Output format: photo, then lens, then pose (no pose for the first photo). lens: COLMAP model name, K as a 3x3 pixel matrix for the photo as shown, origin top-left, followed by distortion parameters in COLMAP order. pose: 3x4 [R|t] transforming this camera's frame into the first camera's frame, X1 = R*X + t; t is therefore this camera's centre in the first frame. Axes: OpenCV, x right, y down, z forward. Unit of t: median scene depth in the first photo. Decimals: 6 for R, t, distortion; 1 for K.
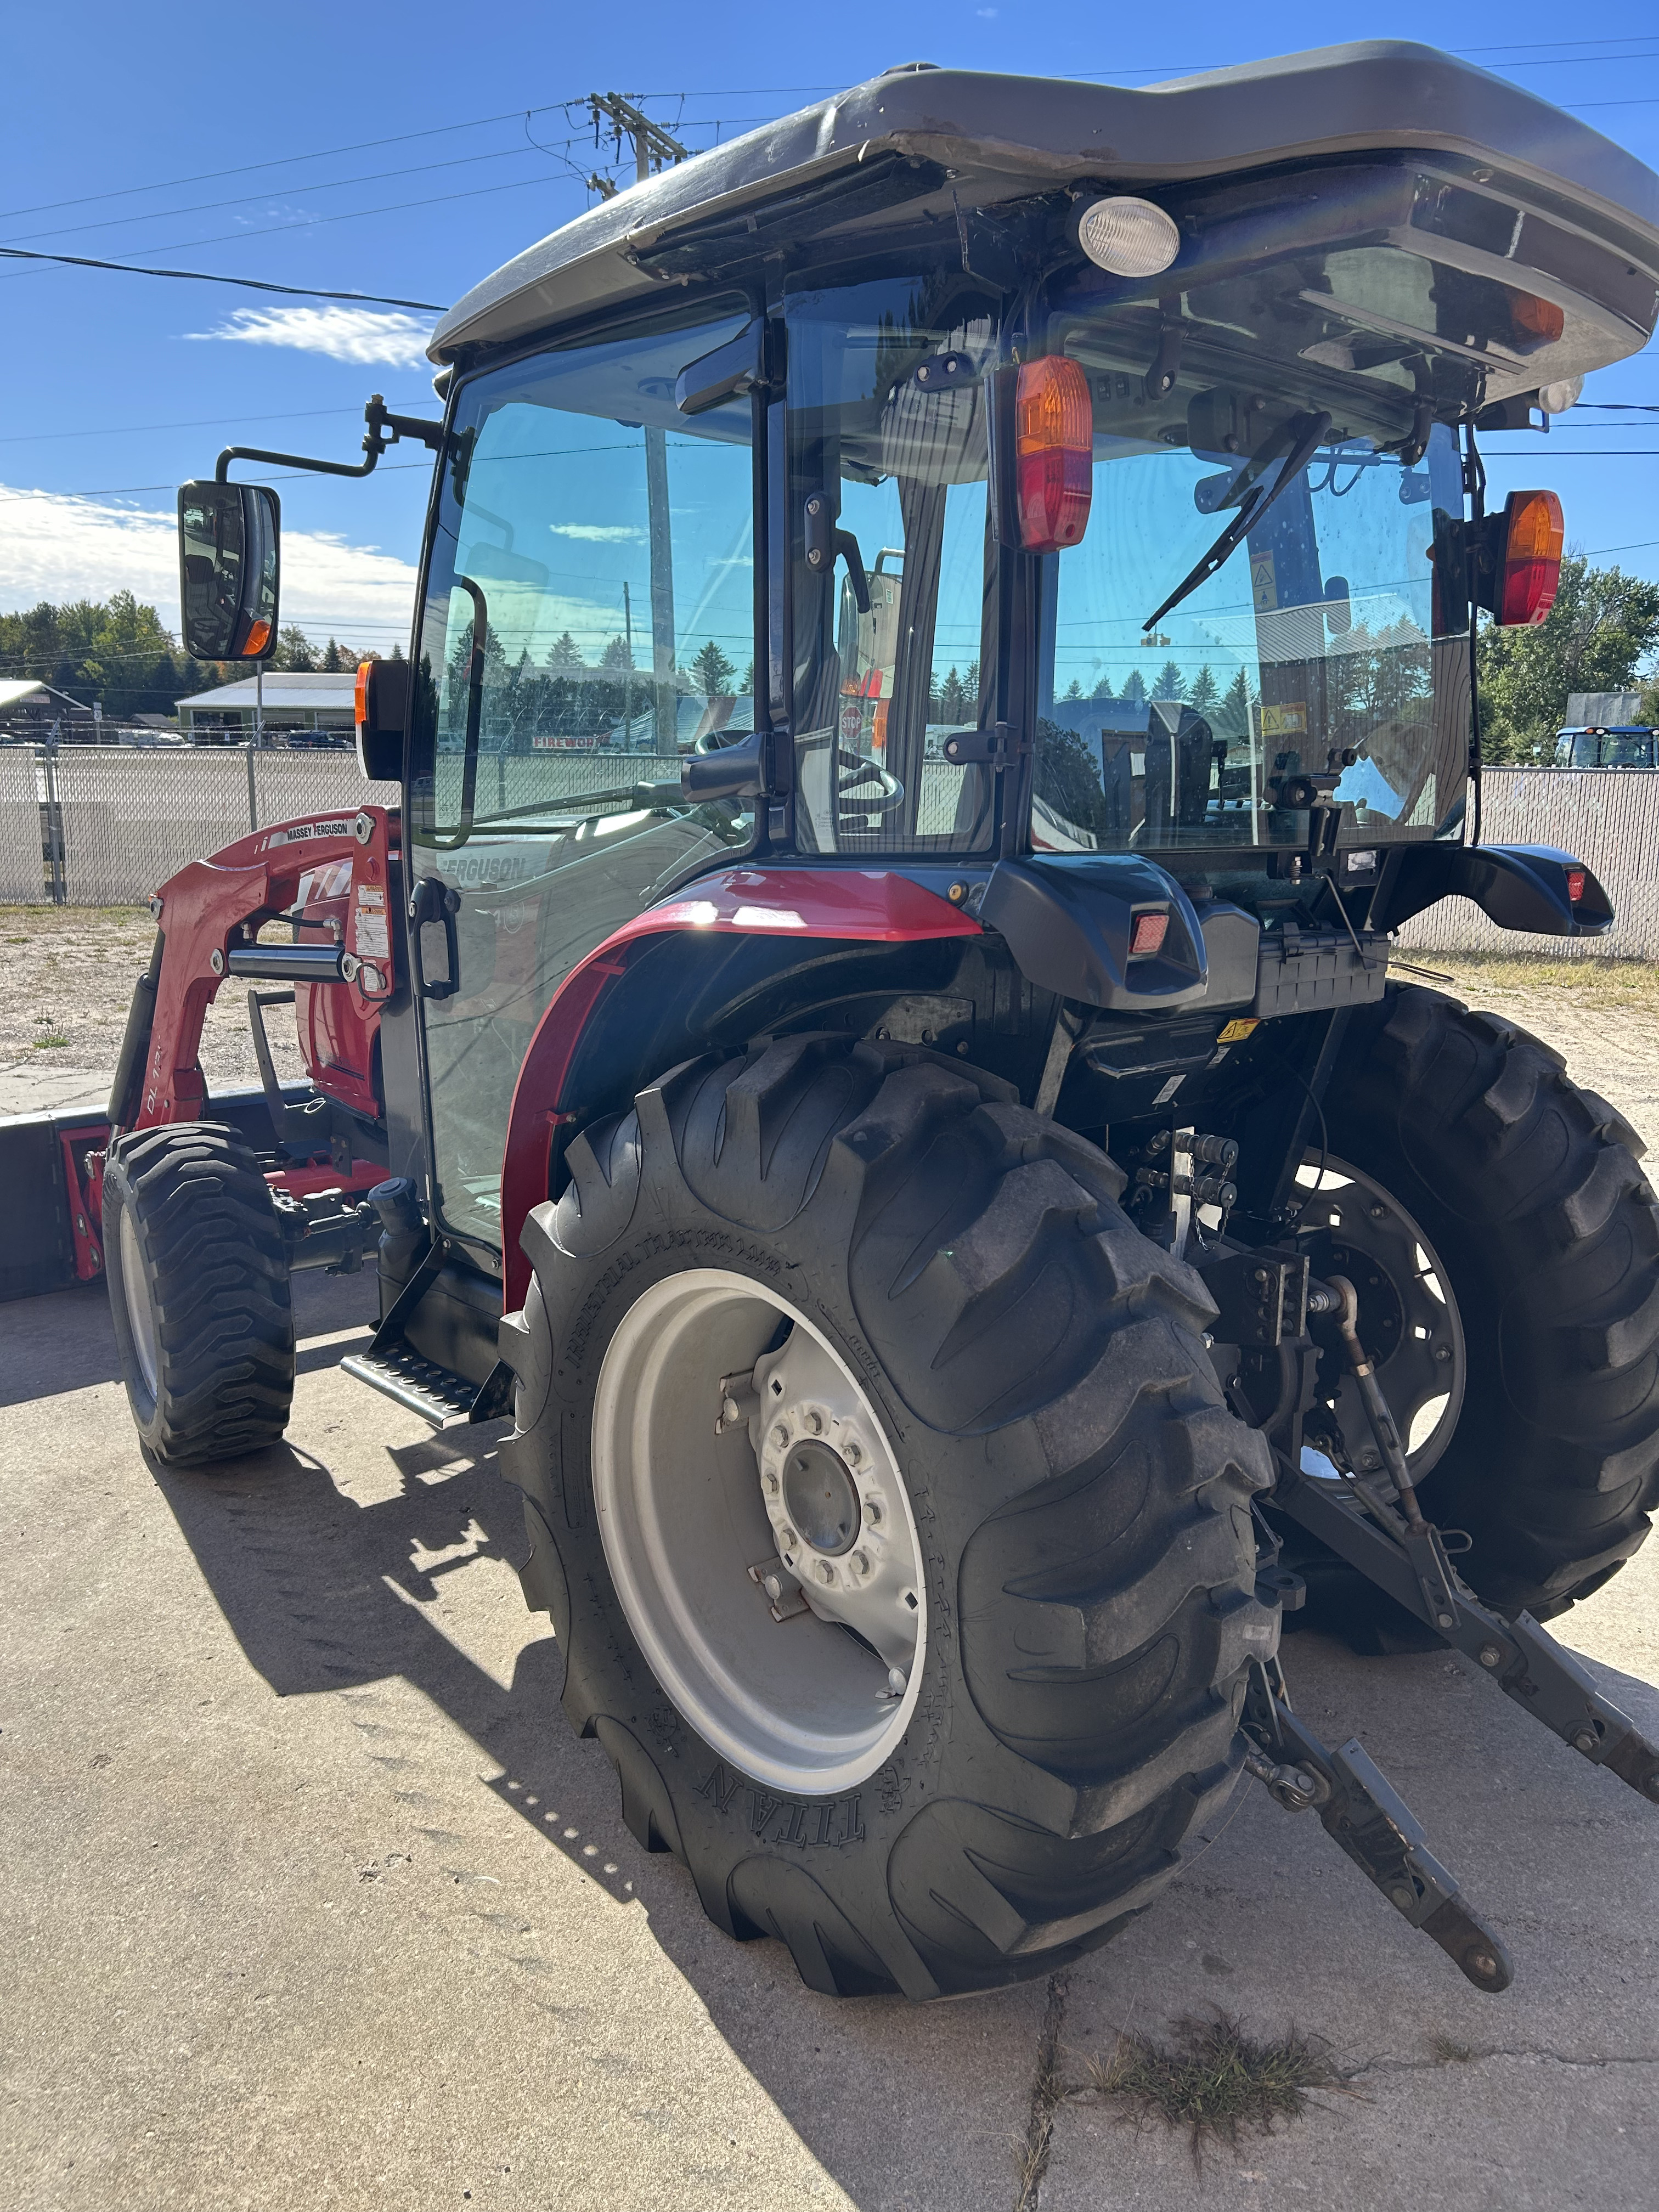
lens RADIAL K [[1613.7, 0, 829.5], [0, 1613.7, 1106.0], [0, 0, 1]] dist [0.006478, -0.029910]
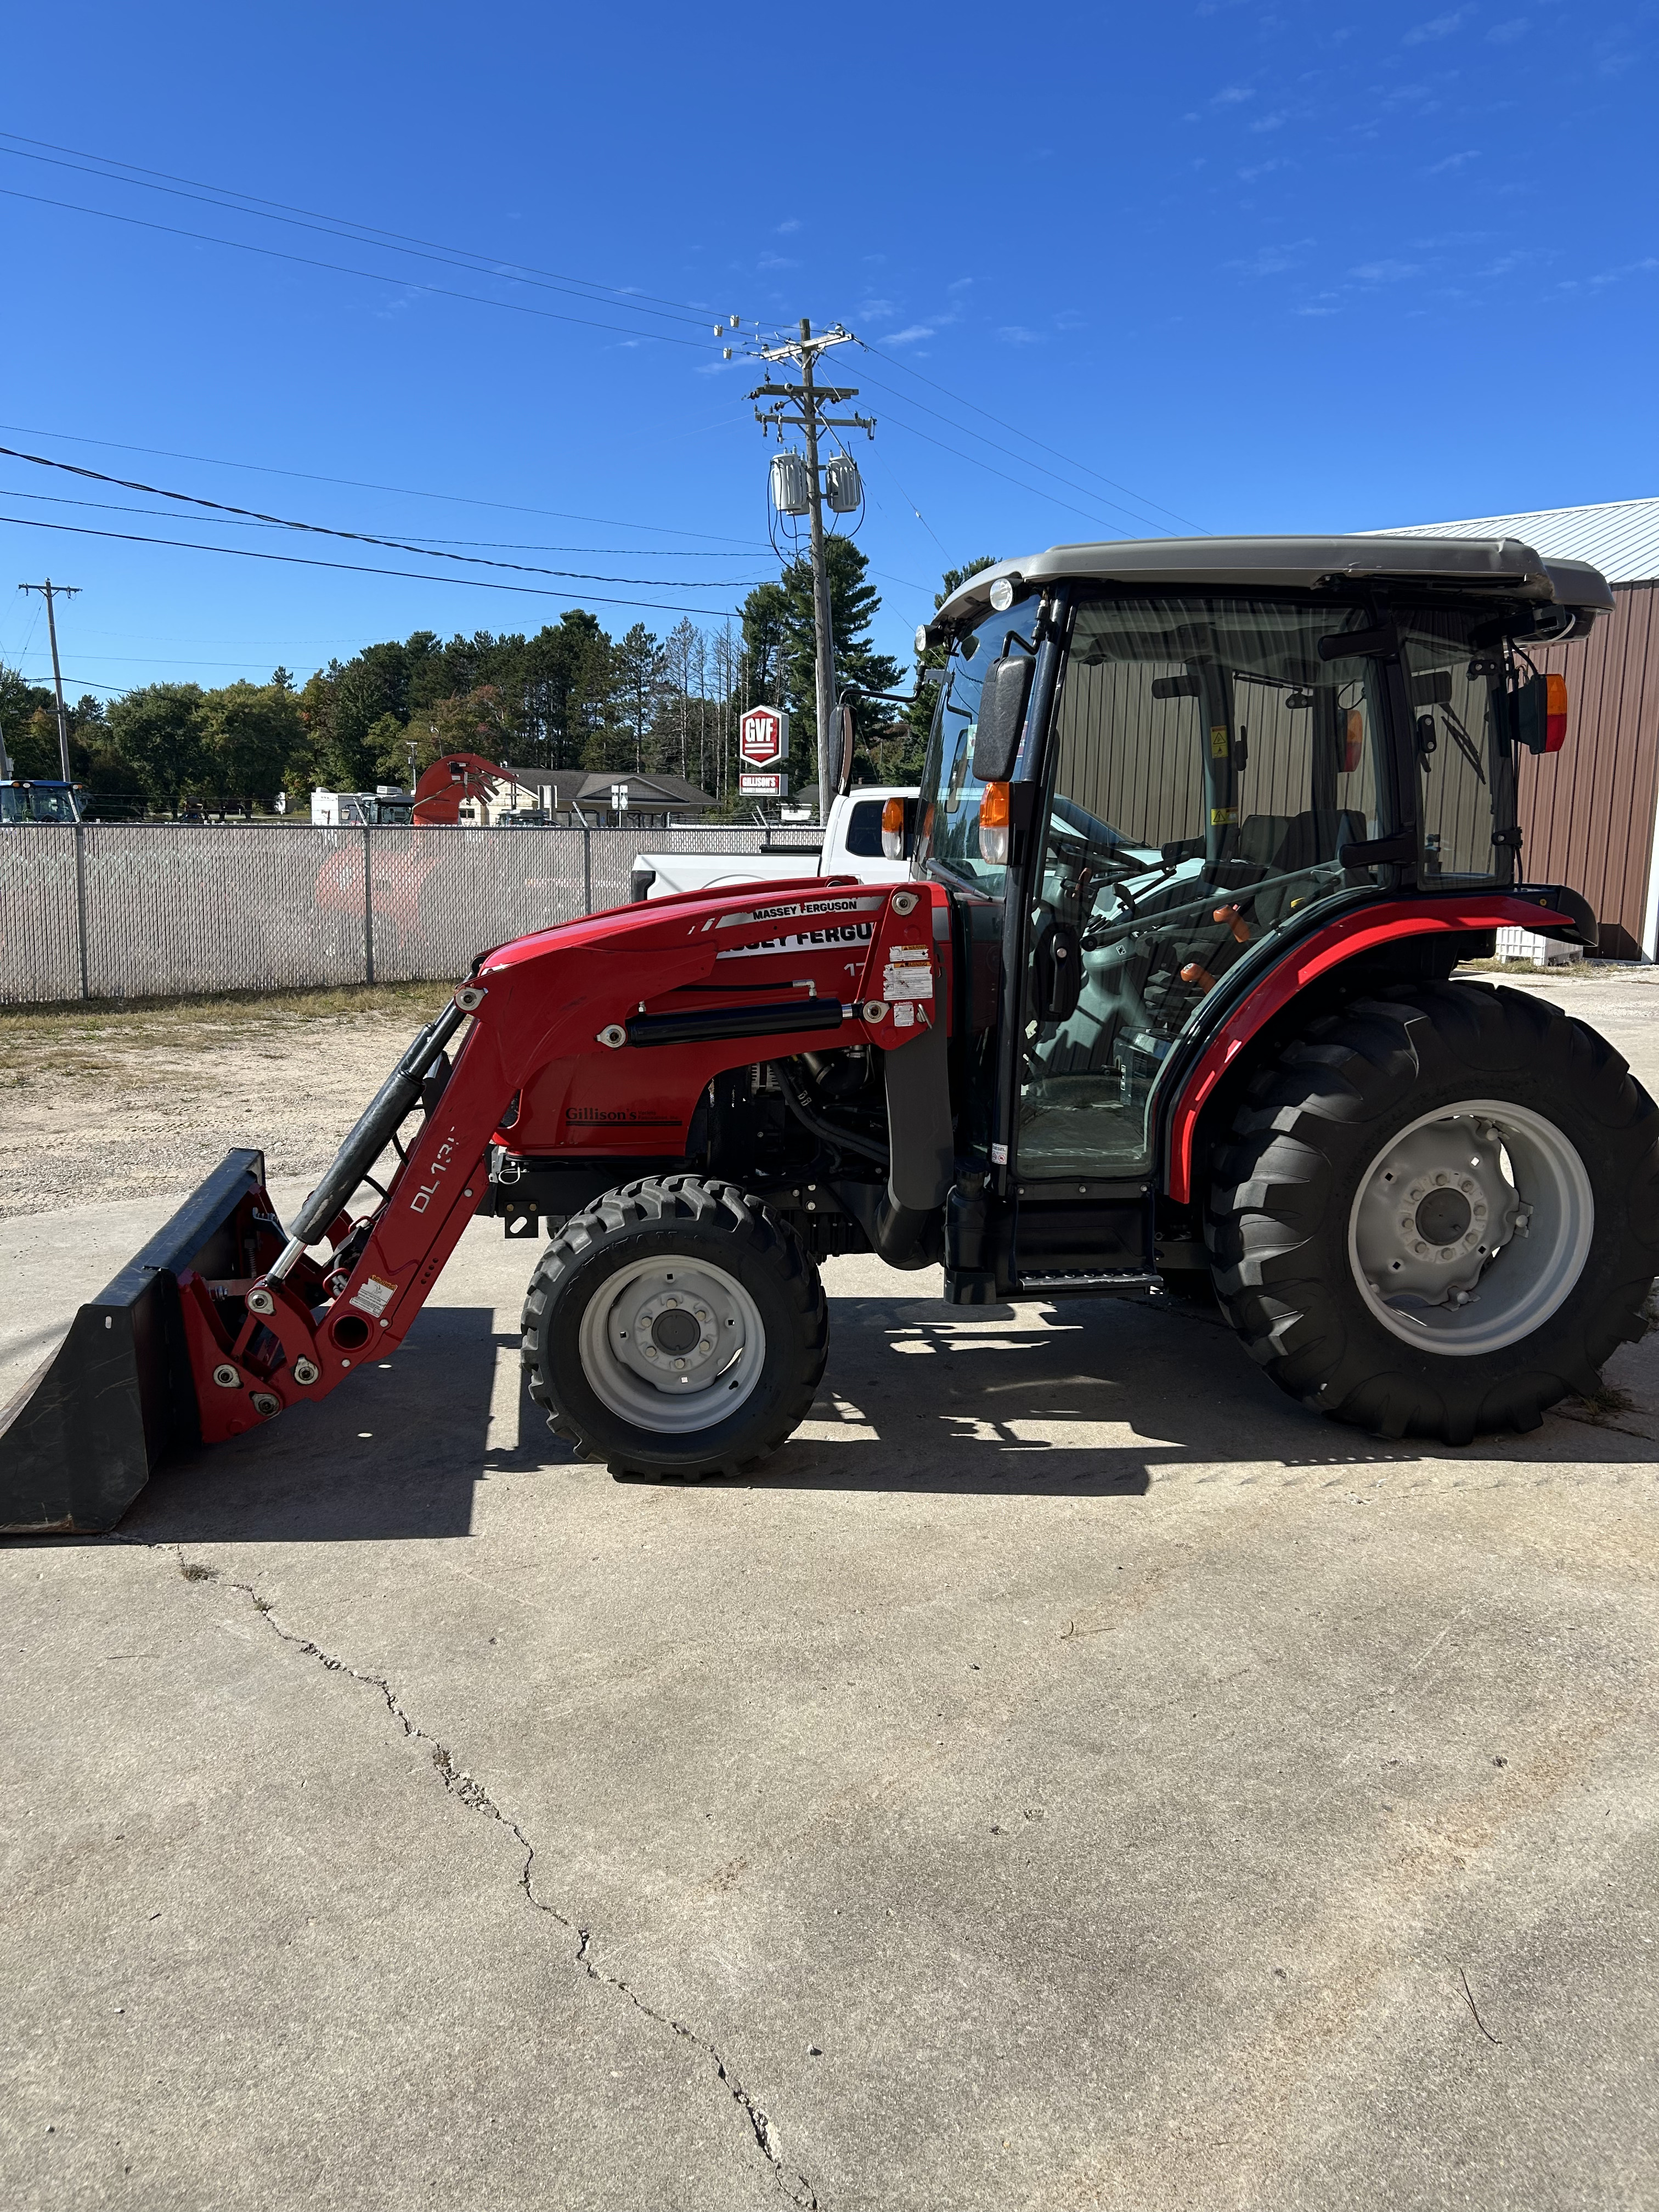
lens RADIAL K [[1613.7, 0, 829.5], [0, 1613.7, 1106.0], [0, 0, 1]] dist [0.006478, -0.029910]
pose [[0.580135, -0.169065, 0.796781, -1.607563], [0.172672, 0.981515, 0.082540, -0.148349], [-0.796007, 0.089697, 0.598604, 0.322628]]
